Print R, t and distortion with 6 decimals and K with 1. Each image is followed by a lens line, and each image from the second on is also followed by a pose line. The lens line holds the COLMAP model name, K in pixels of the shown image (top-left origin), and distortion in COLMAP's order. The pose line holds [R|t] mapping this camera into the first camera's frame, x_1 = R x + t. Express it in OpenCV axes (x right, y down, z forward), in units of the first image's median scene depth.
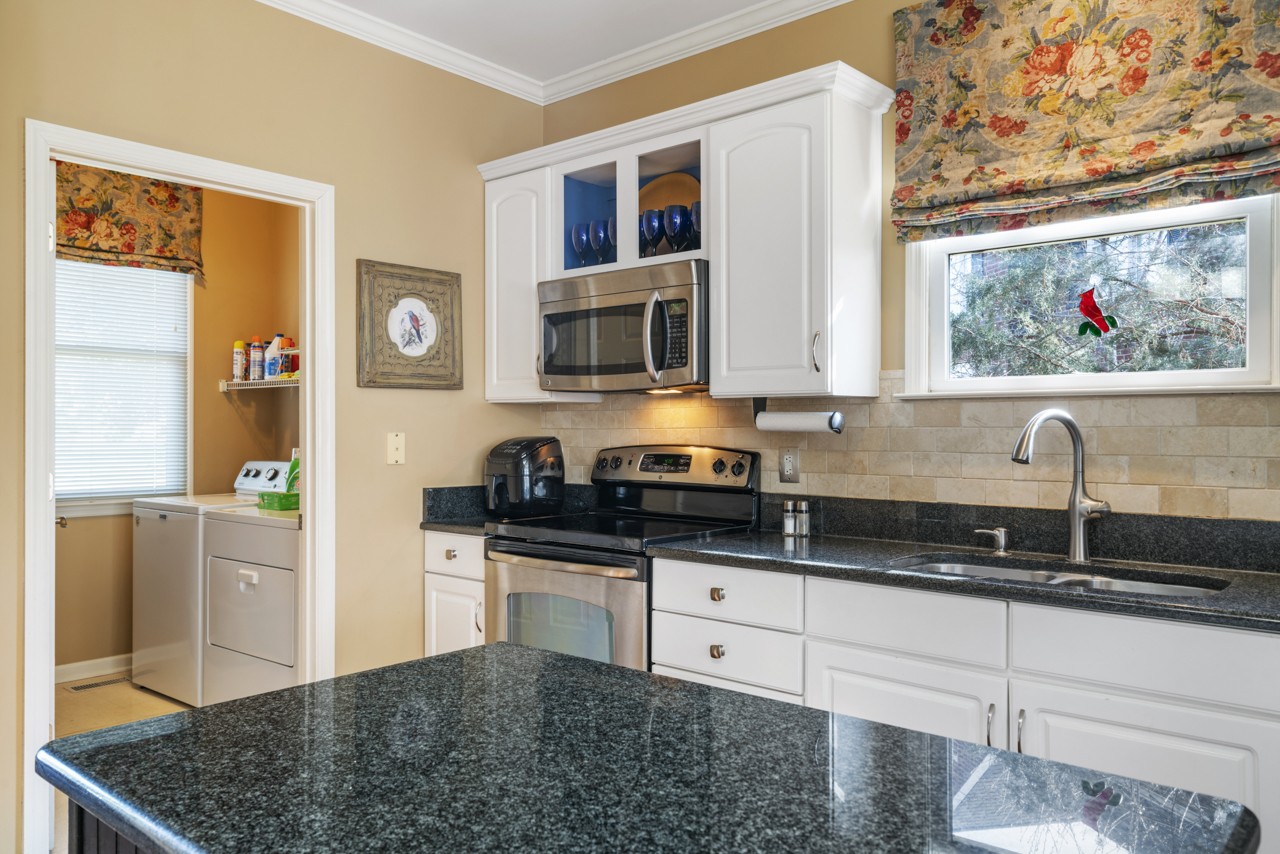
lens RADIAL K [[928.5, 0, 627.7], [0, 928.5, 429.0], [0, 0, 1]] dist [0.011549, 0.002826]
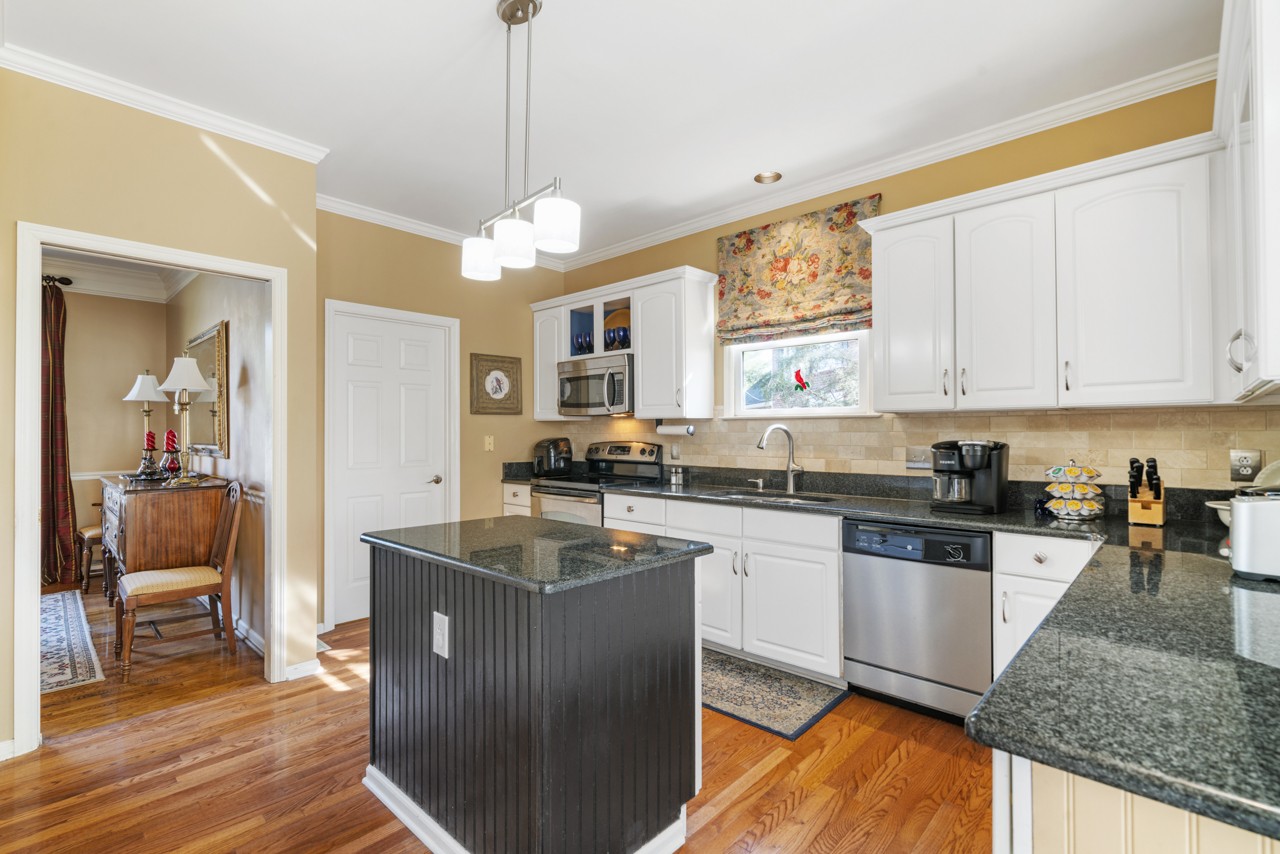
lens RADIAL K [[587.4, 0, 626.6], [0, 587.4, 428.7], [0, 0, 1]] dist [-0.008590, 0.004750]
pose [[0.999152, -0.002726, -0.041072, 0.130659], [0.002401, 0.999965, -0.007964, -0.000803], [0.041093, 0.007858, 0.999124, -0.349104]]
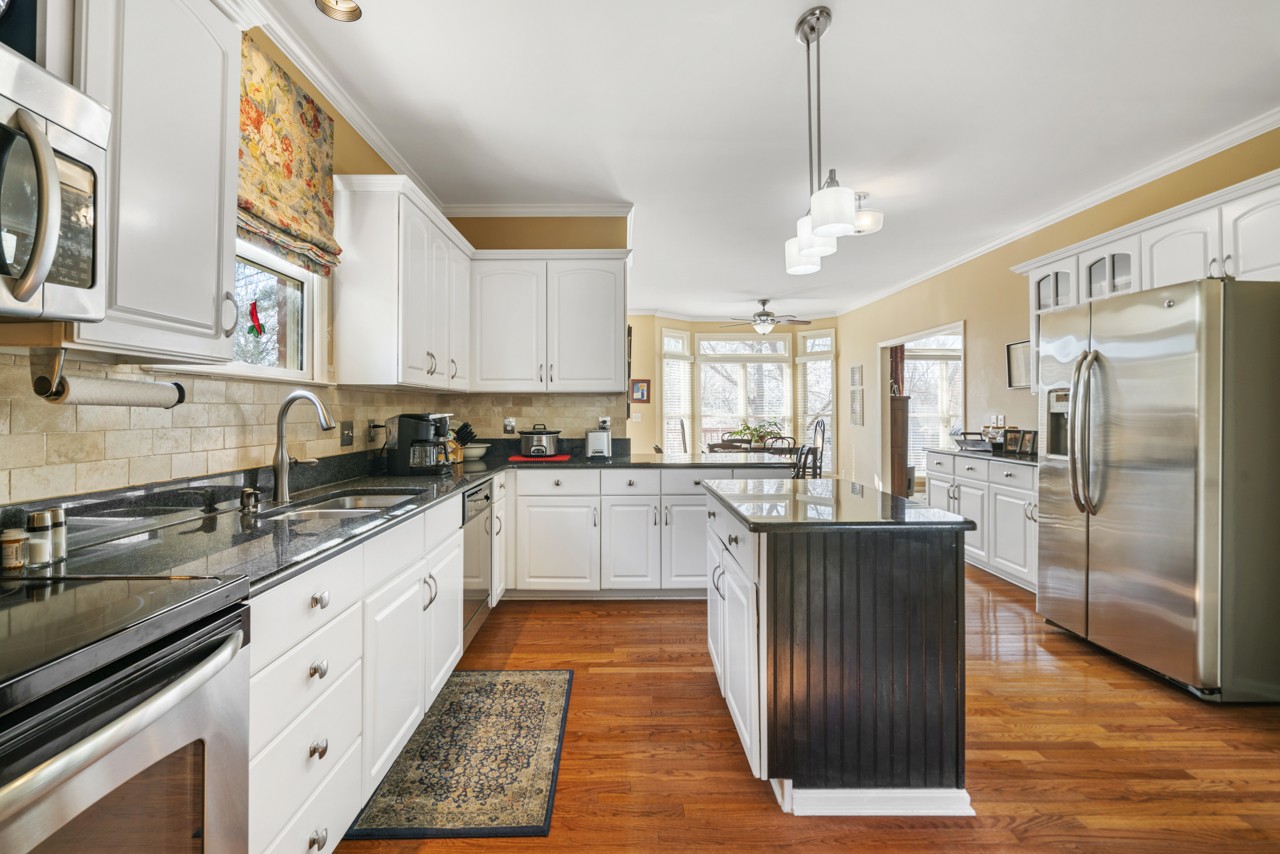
lens RADIAL K [[587.4, 0, 626.9], [0, 587.4, 409.5], [0, 0, 1]] dist [-0.008590, 0.004750]
pose [[-0.669416, 0.001540, 0.742886, -0.429986], [0.000451, 0.999999, -0.001666, 0.006563], [-0.742888, -0.000780, -0.669415, 1.032120]]
